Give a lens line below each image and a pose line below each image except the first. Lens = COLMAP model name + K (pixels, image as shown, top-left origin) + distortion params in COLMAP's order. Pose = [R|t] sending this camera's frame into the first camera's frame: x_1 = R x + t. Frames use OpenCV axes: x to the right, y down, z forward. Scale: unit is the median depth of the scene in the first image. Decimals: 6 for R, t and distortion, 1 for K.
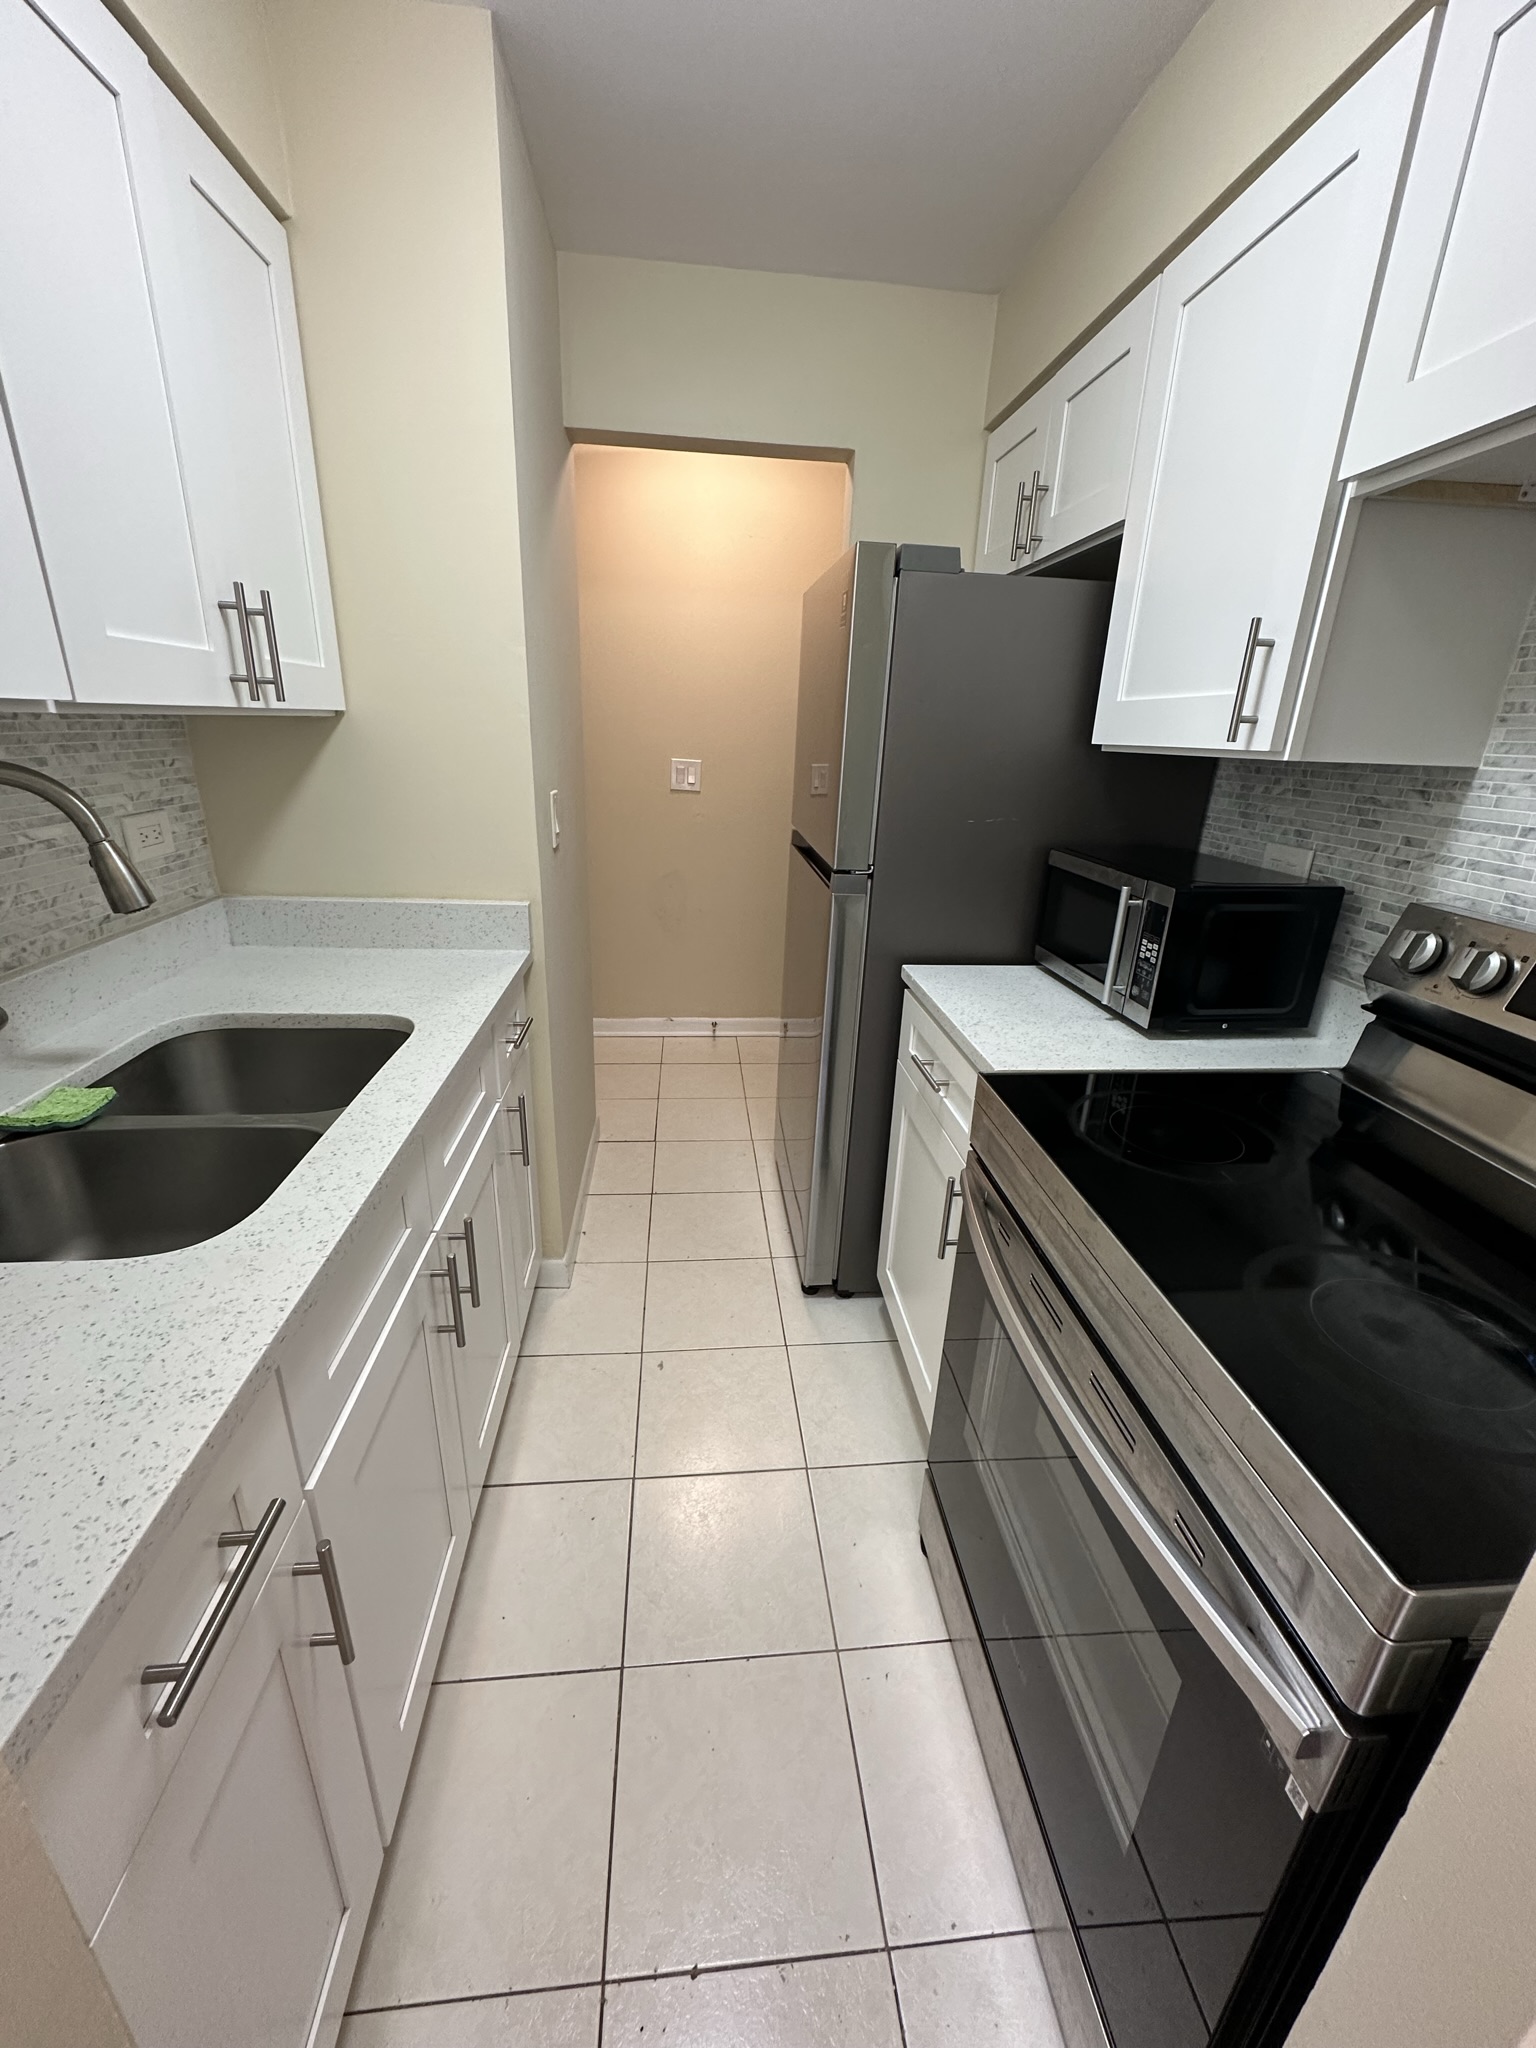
lens RADIAL K [[812.9, 0, 767.1], [0, 812.9, 1018.5], [0, 0, 1]] dist [-0.002878, 0.000771]
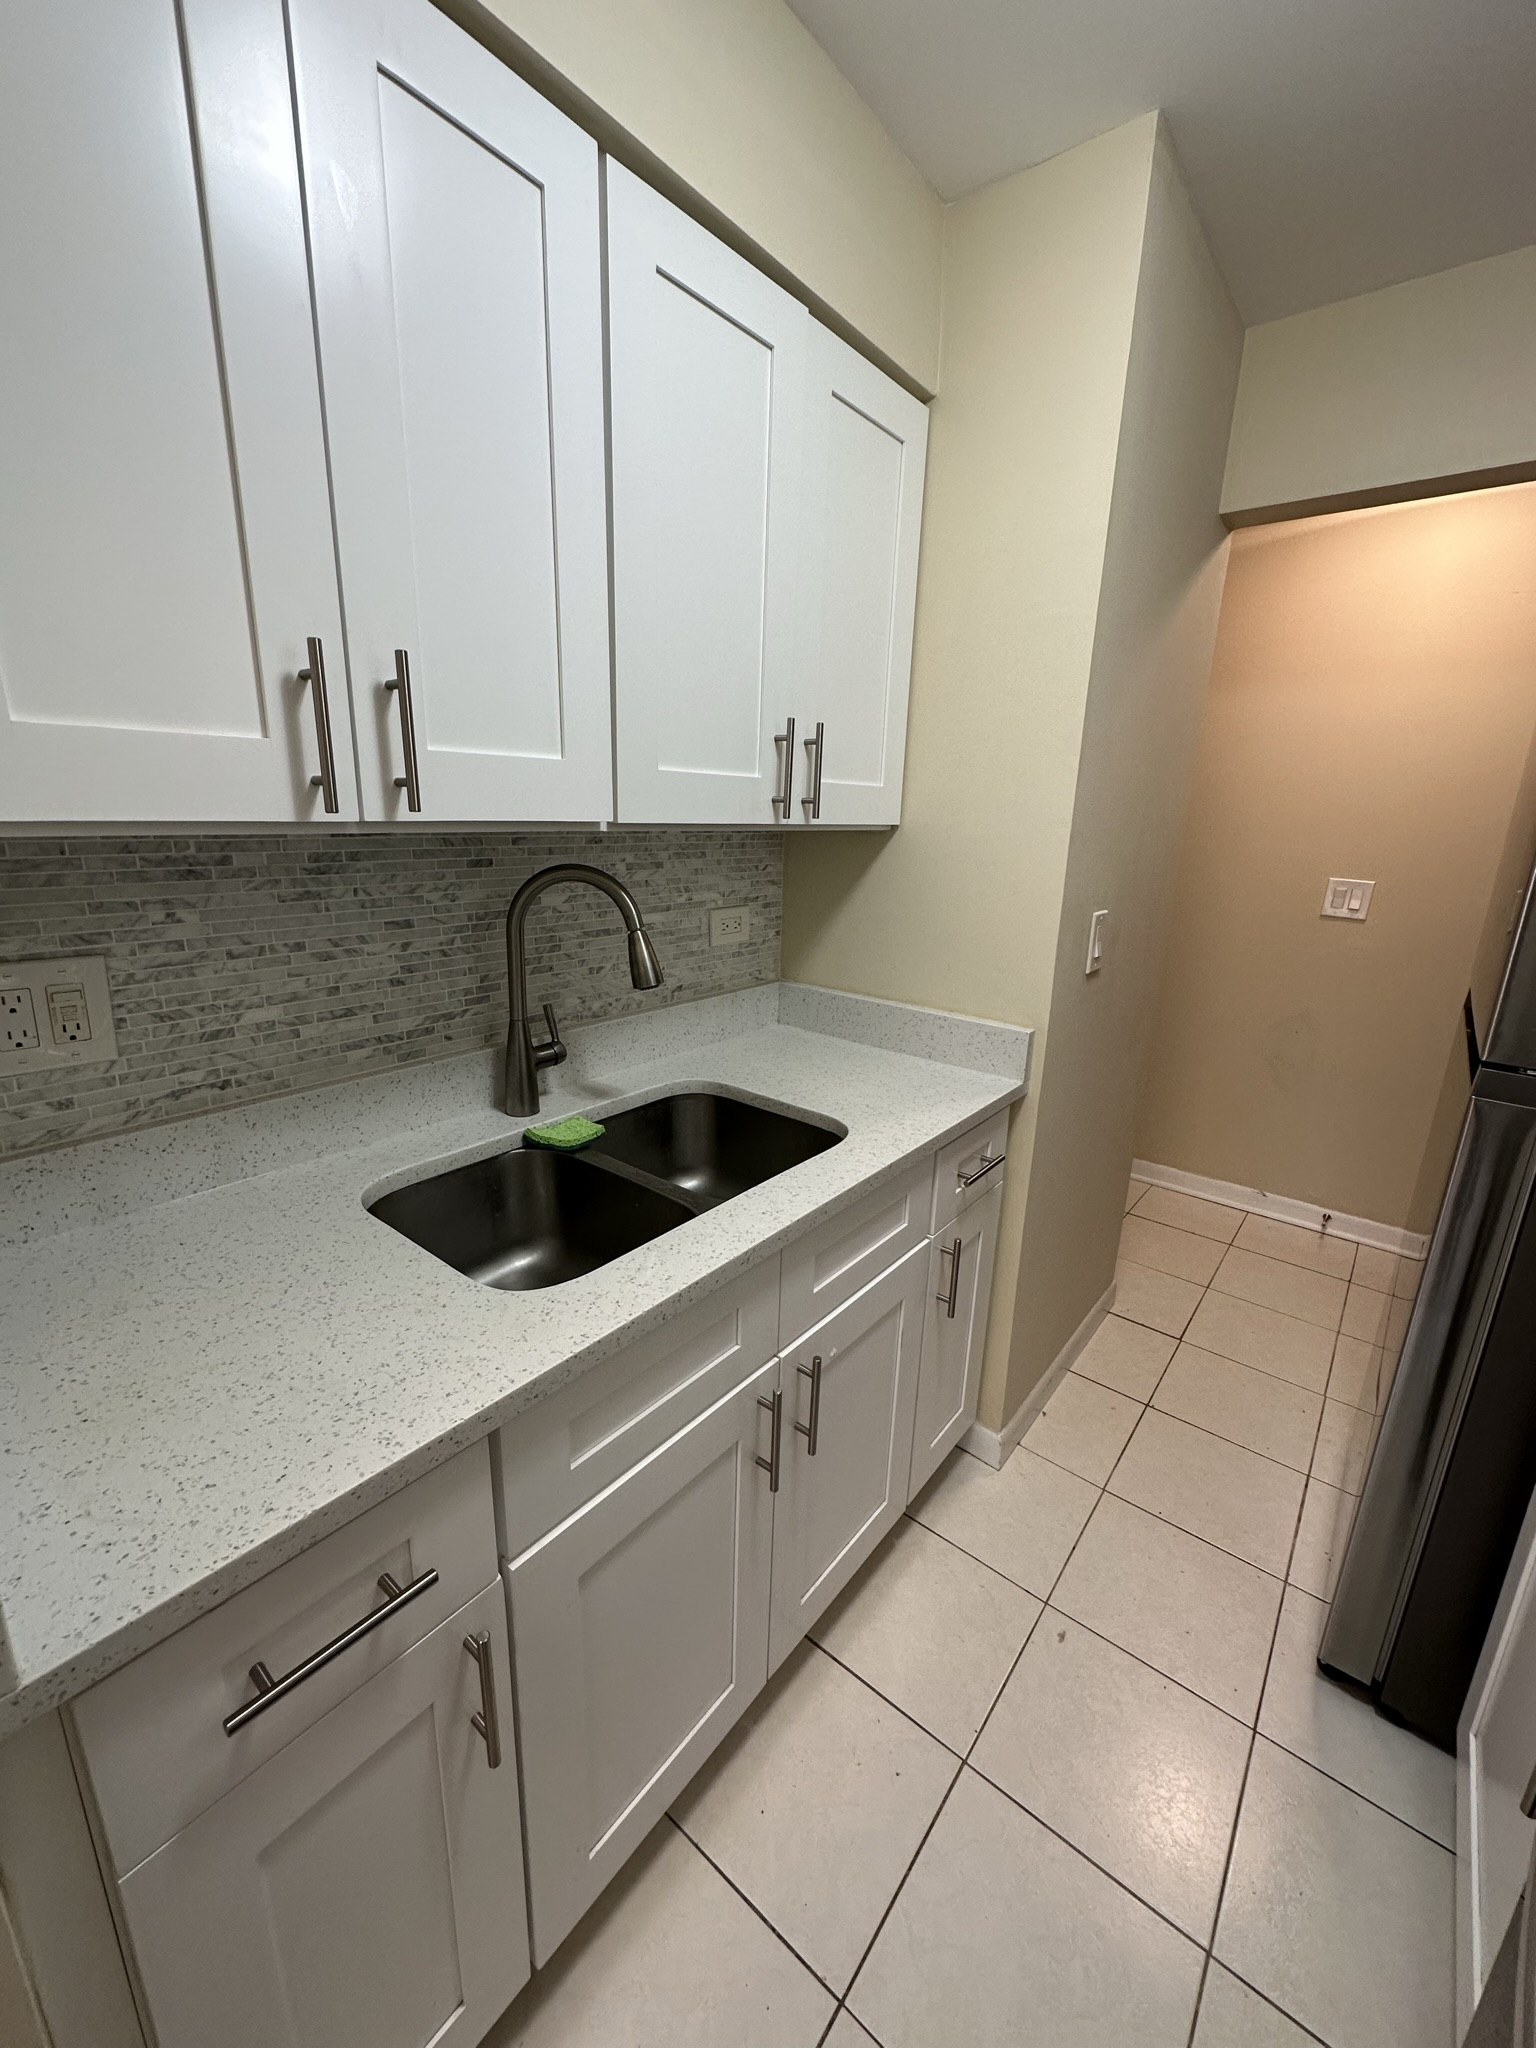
lens RADIAL K [[812.9, 0, 772.1], [0, 812.9, 1020.8], [0, 0, 1]] dist [-0.002878, 0.000771]
pose [[0.713897, 0.160581, -0.681590, 0.136510], [-0.240139, 0.970469, -0.022882, -0.076872], [0.657787, 0.180012, 0.731377, 0.185051]]
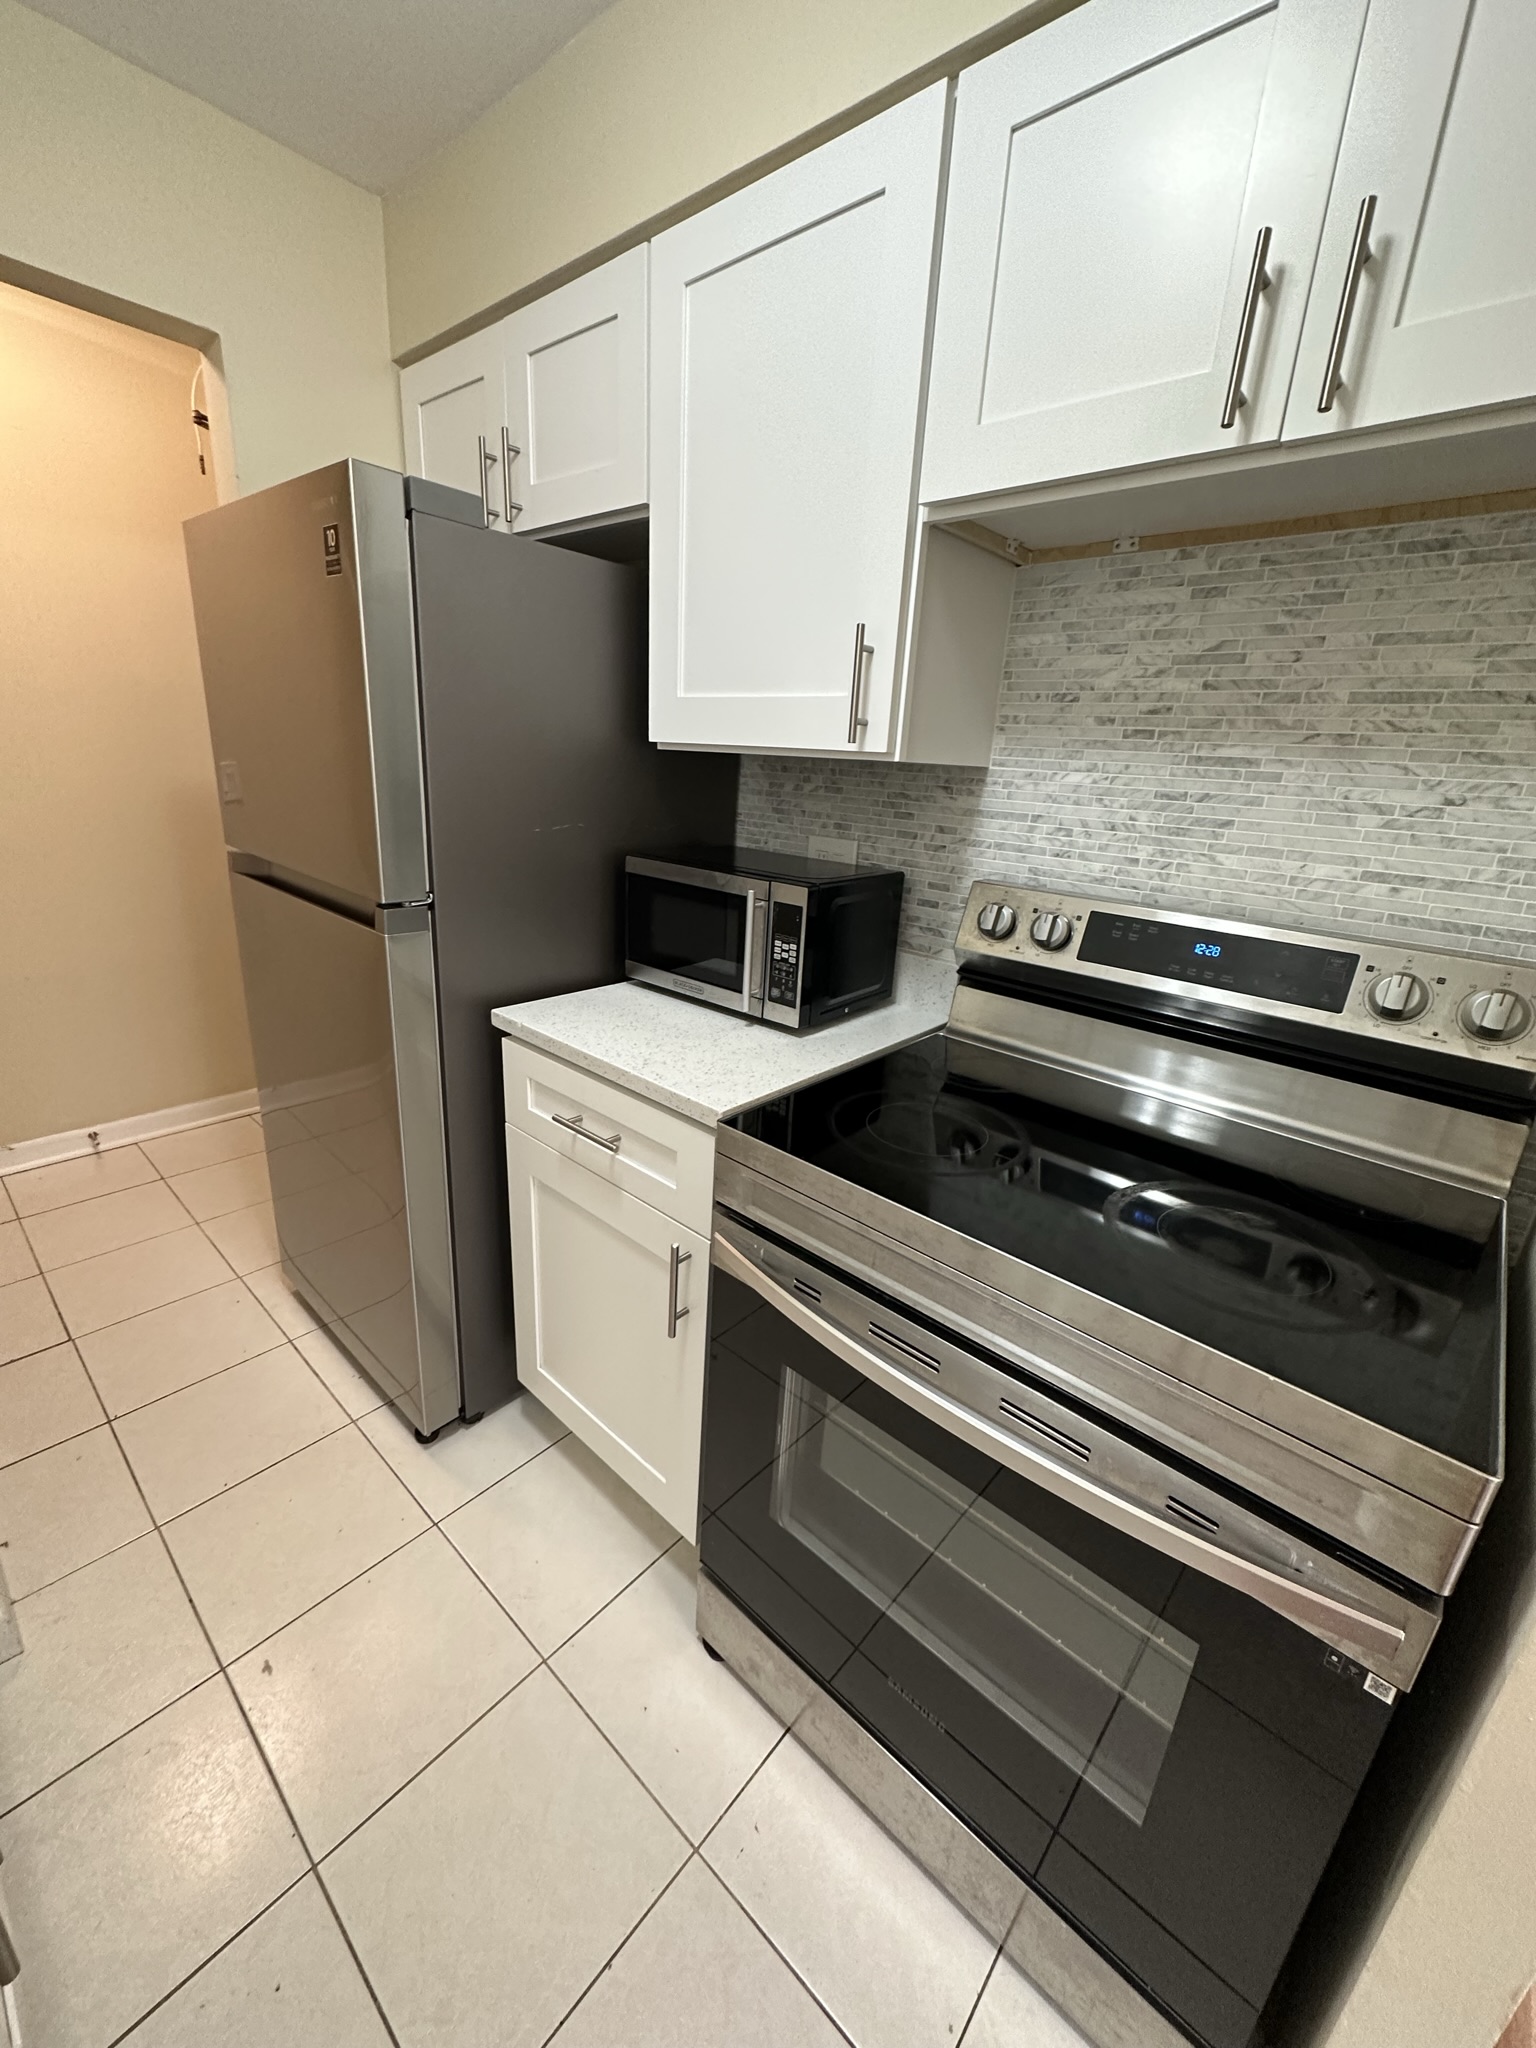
lens RADIAL K [[812.9, 0, 762.1], [0, 812.9, 1019.8], [0, 0, 1]] dist [-0.002878, 0.000771]
pose [[0.730864, -0.205237, 0.650935, -0.203674], [0.200465, 0.976203, 0.082712, -0.083984], [-0.652420, 0.070038, 0.754614, 0.253635]]
